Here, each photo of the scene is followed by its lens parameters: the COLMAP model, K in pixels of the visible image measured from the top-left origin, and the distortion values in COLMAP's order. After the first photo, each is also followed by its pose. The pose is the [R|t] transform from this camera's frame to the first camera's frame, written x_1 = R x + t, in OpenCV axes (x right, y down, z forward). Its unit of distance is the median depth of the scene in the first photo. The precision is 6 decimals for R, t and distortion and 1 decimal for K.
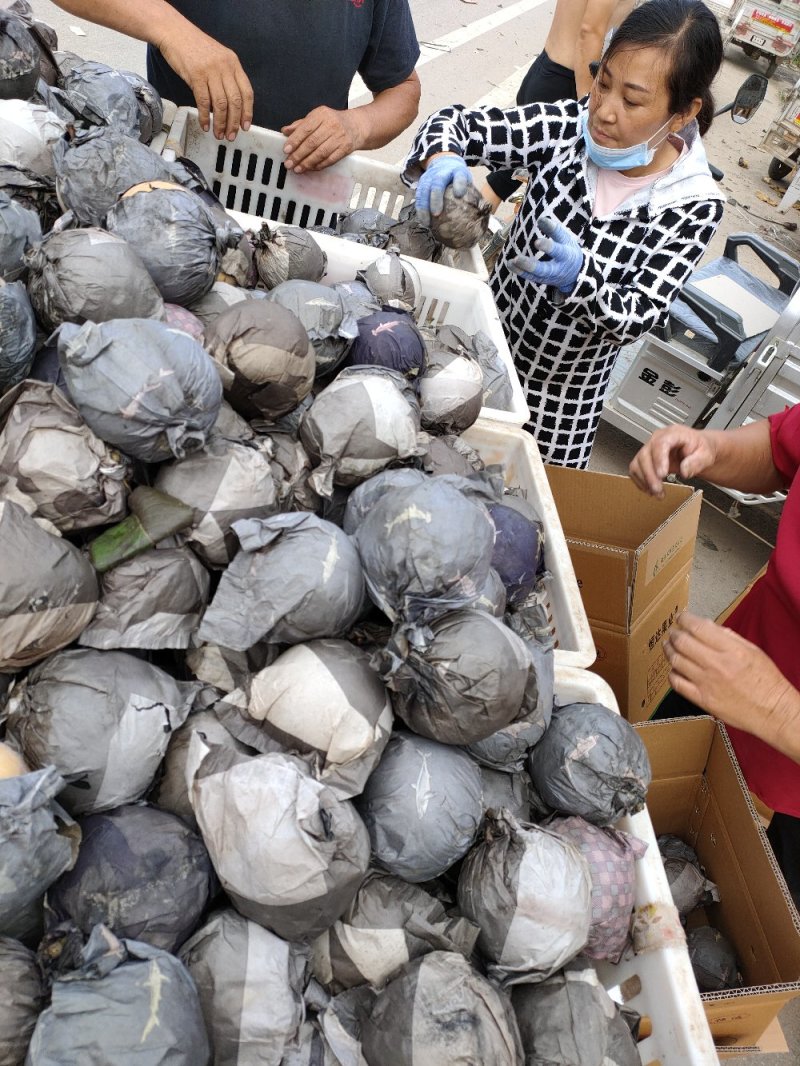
lens RADIAL K [[788.6, 0, 360.1], [0, 788.6, 532.5], [0, 0, 1]] dist [0.054550, -0.069836]
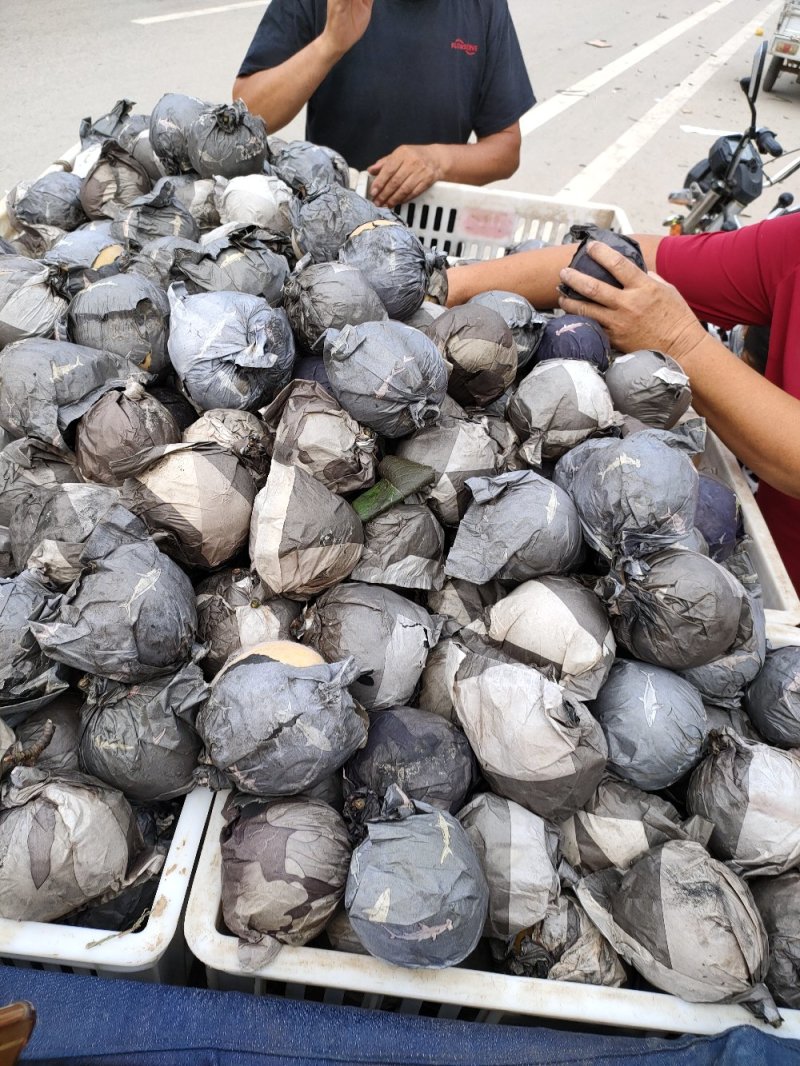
lens RADIAL K [[788.6, 0, 360.1], [0, 788.6, 532.5], [0, 0, 1]] dist [0.054550, -0.069836]
pose [[0.979637, -0.055174, -0.193048, -0.093035], [0.042112, 0.996578, -0.071128, 0.148068], [0.196312, 0.061550, 0.978608, -0.199358]]
